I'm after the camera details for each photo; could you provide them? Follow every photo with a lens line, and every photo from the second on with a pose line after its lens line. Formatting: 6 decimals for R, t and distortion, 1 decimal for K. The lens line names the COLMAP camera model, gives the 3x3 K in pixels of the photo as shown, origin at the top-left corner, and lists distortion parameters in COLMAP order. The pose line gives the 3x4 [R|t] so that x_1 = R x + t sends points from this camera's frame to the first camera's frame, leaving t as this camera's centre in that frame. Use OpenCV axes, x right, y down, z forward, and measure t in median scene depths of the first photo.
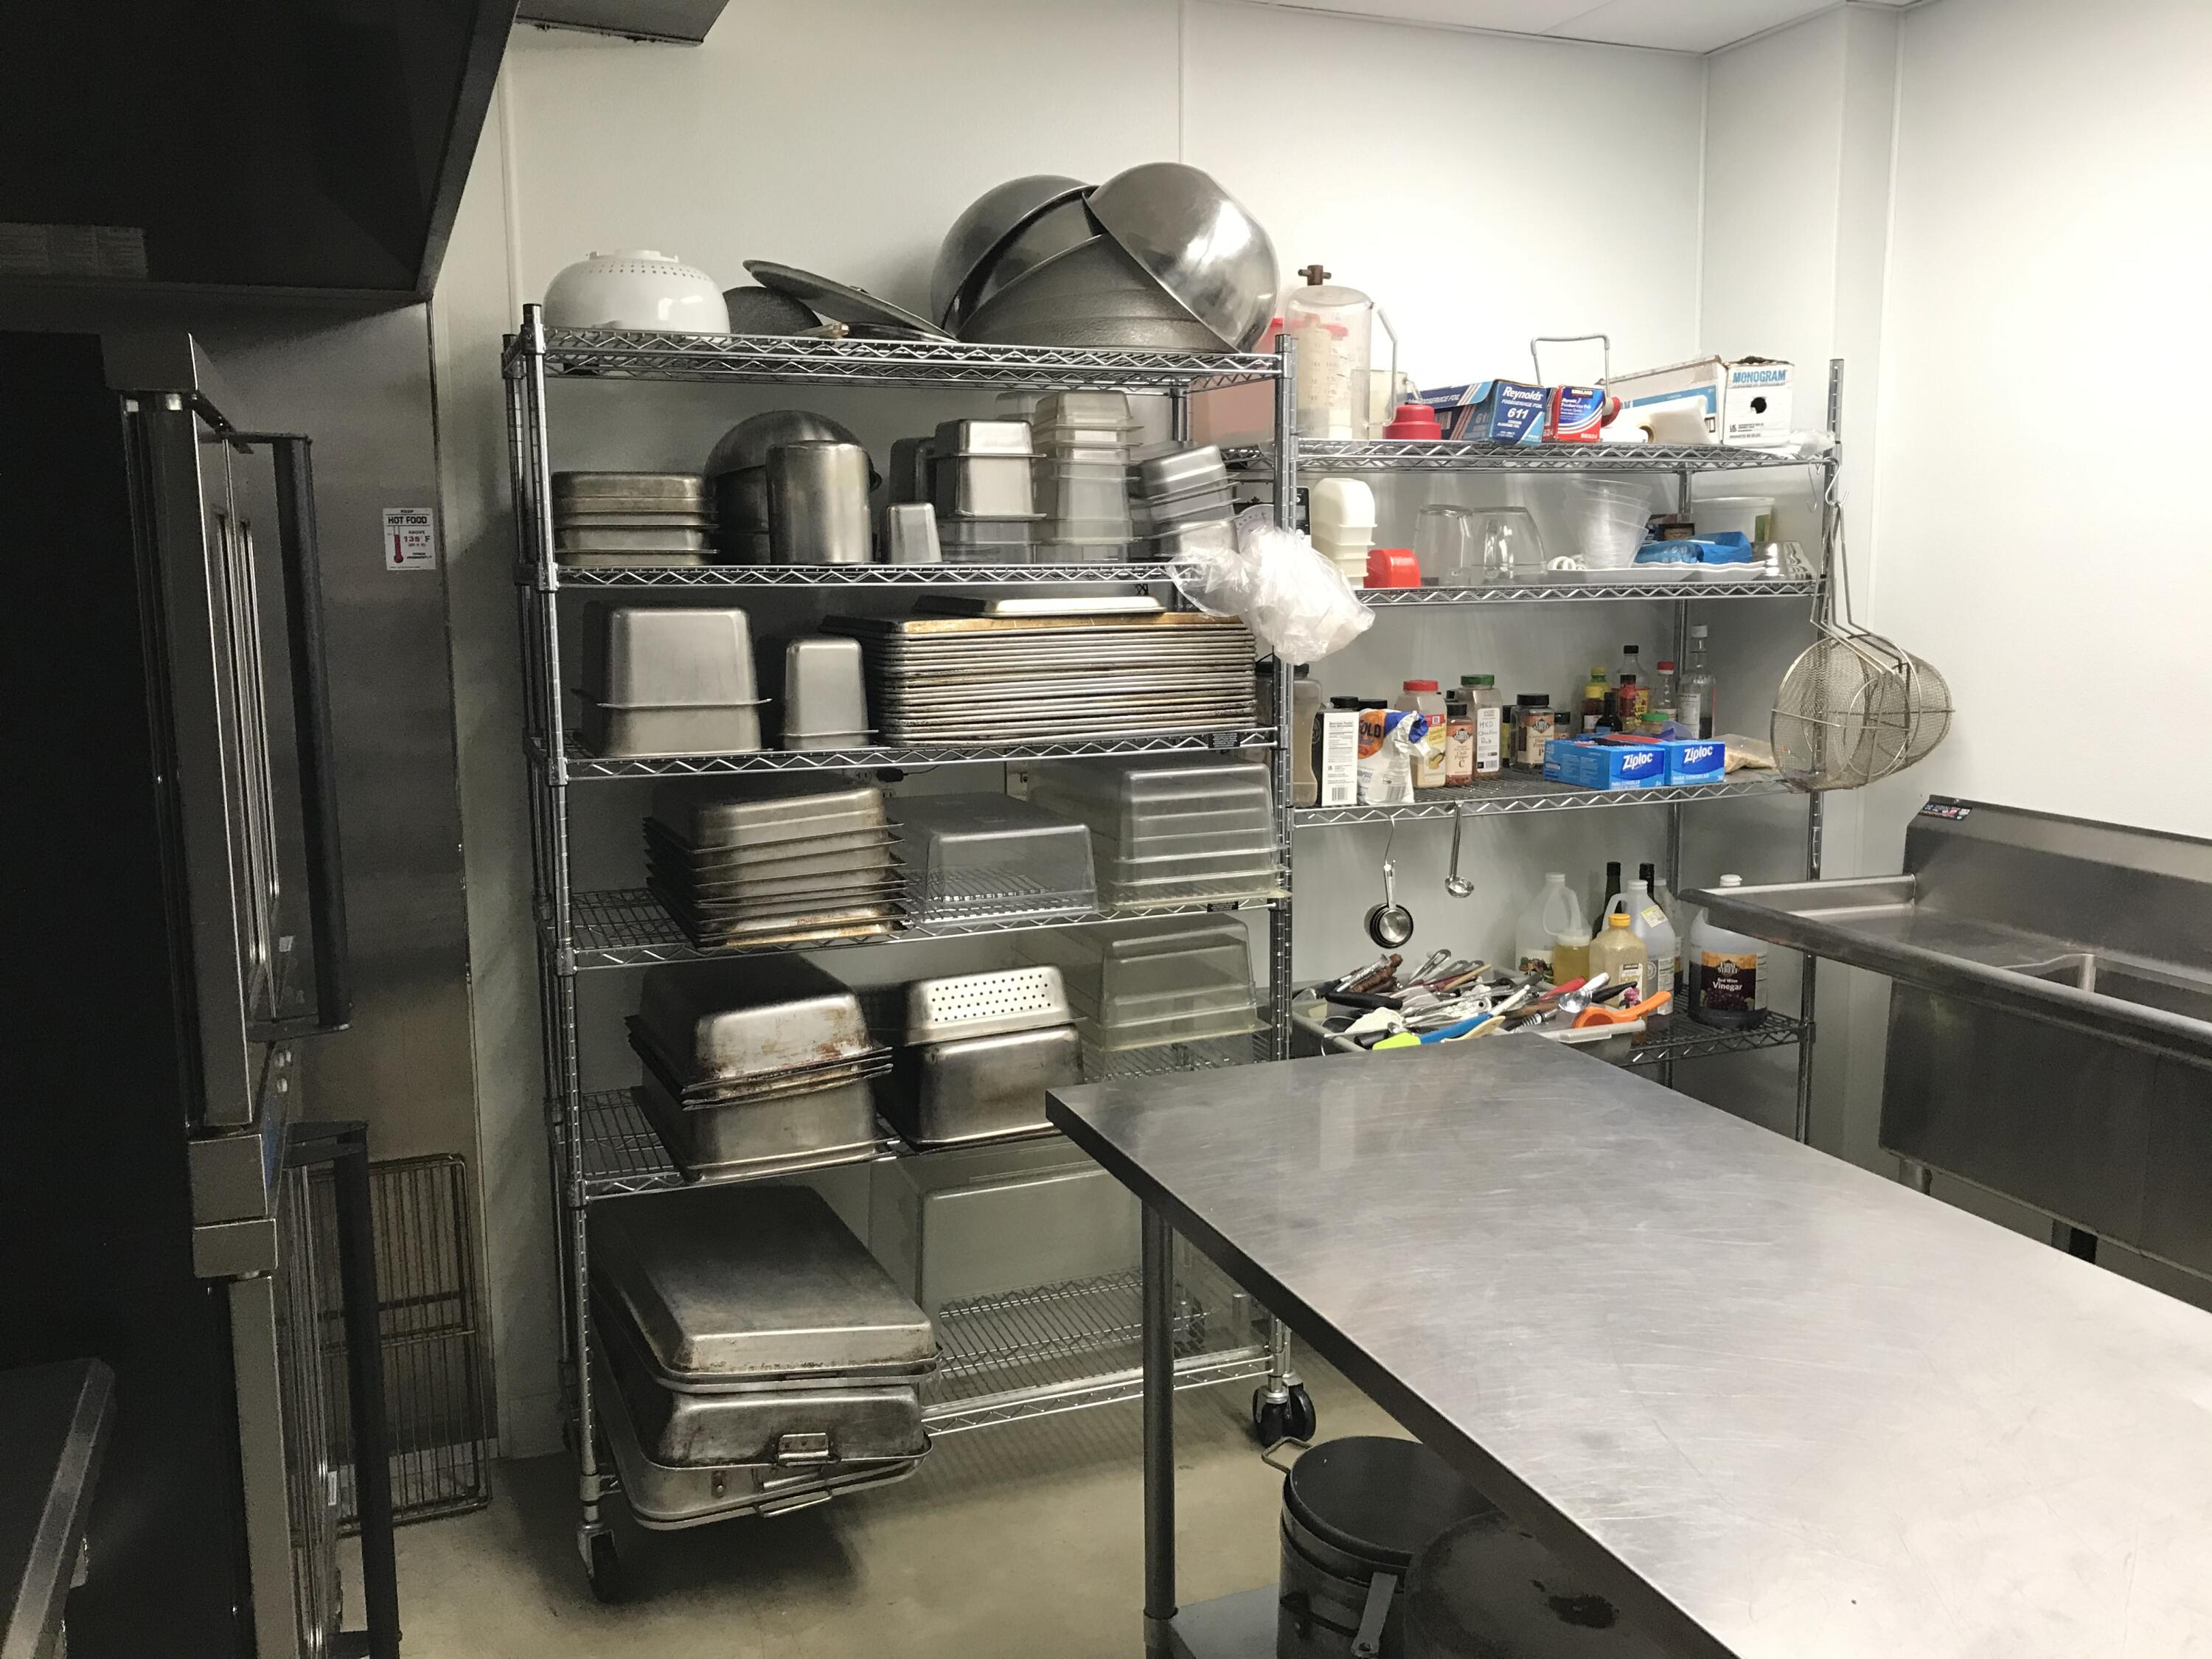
lens RADIAL K [[1823.1, 0, 1099.7], [0, 1823.1, 819.7], [0, 0, 1]] dist [0.040541, -0.047441]
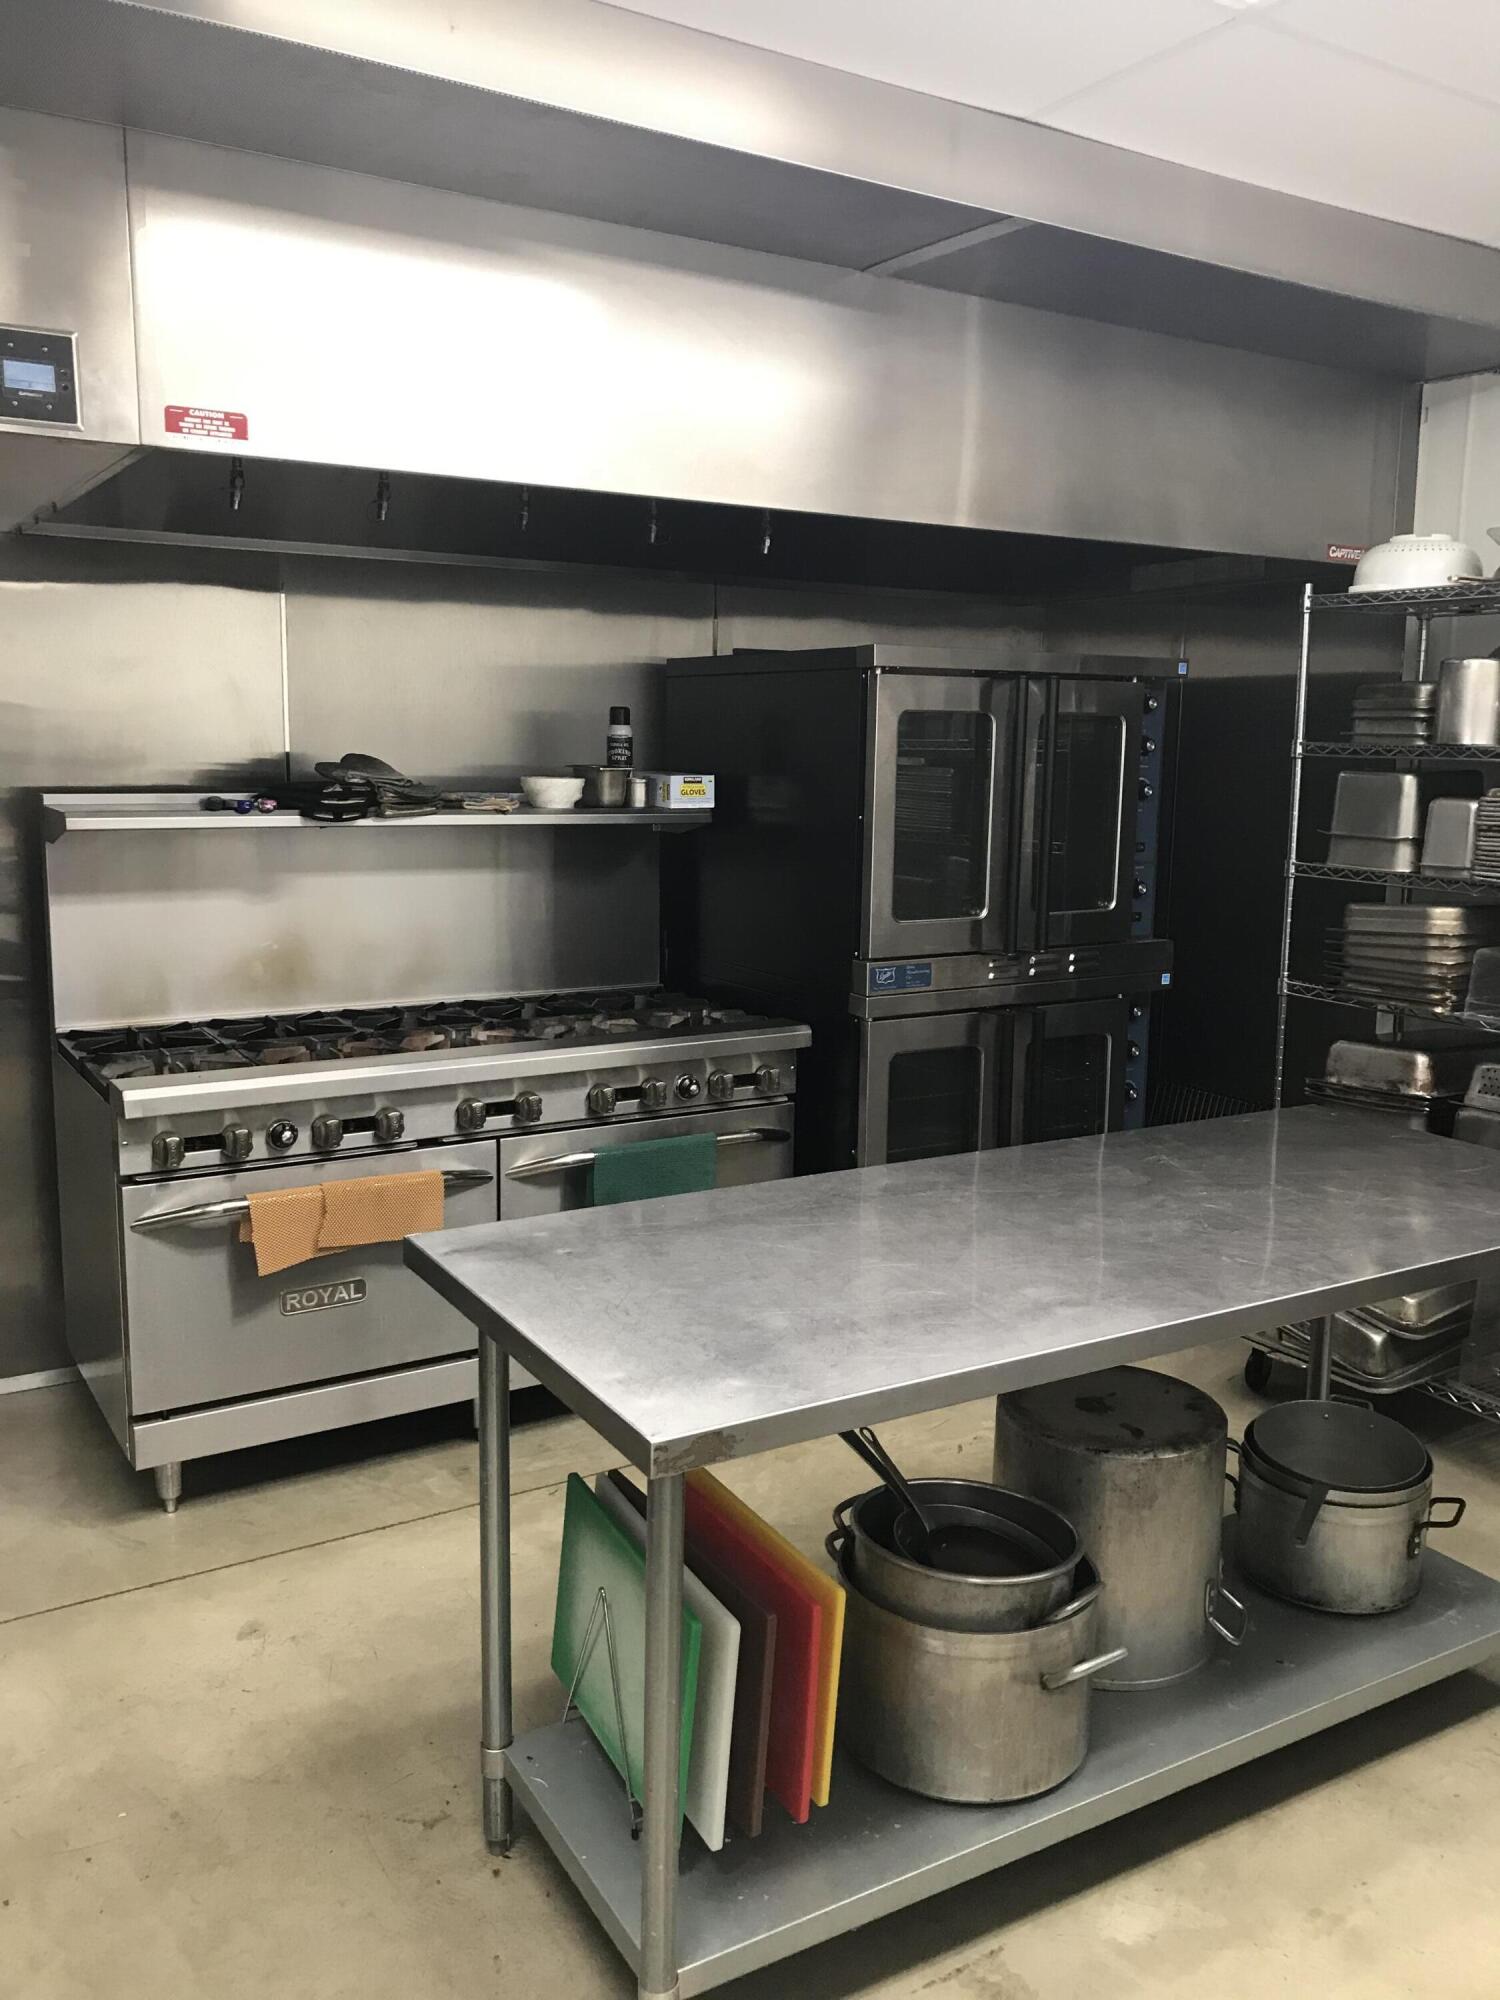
lens RADIAL K [[1648.3, 0, 762.3], [0, 1648.3, 995.6], [0, 0, 1]] dist [0.040541, -0.047441]
pose [[0.158942, 0.159678, -0.974290, 0.897228], [-0.158190, 0.978203, 0.134513, -0.033596], [0.974532, 0.132743, 0.180737, 0.240609]]
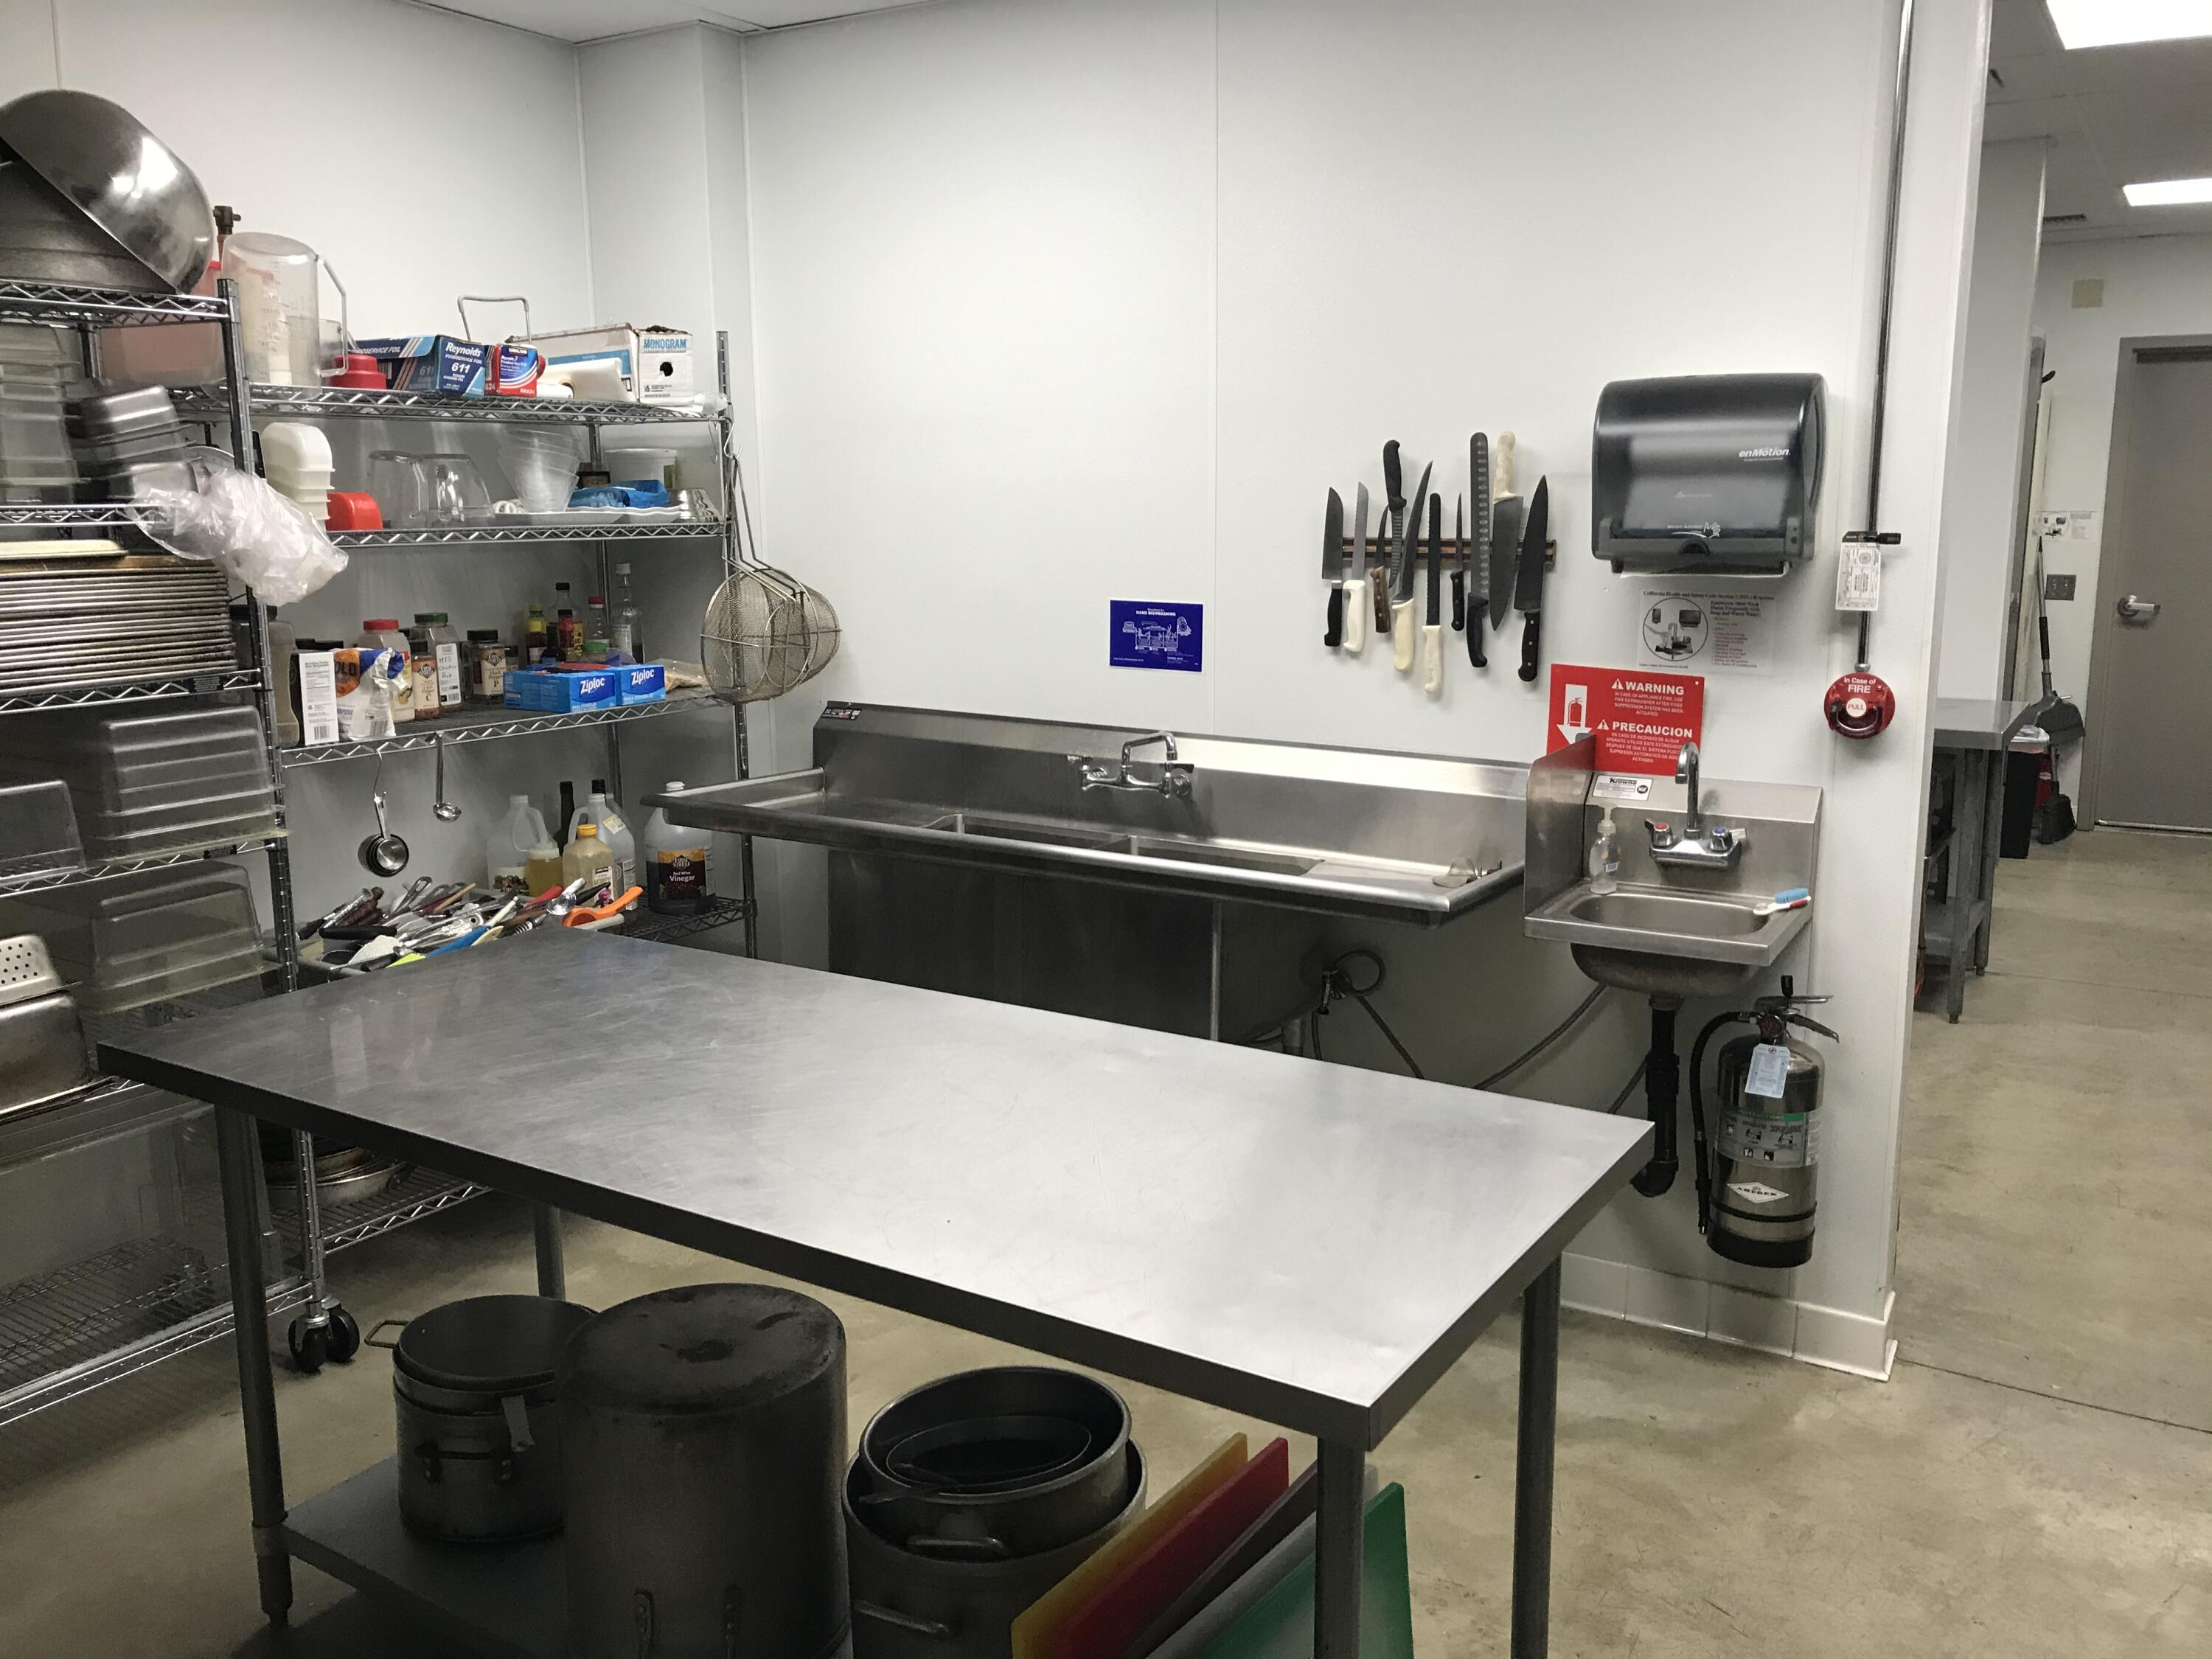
lens RADIAL K [[1823.1, 0, 1100.6], [0, 1823.1, 832.0], [0, 0, 1]] dist [0.040541, -0.047441]
pose [[0.812304, -0.104299, 0.573833, -0.111463], [0.083287, 0.994541, 0.062868, 0.013319], [-0.577257, -0.003275, 0.816556, -0.097866]]
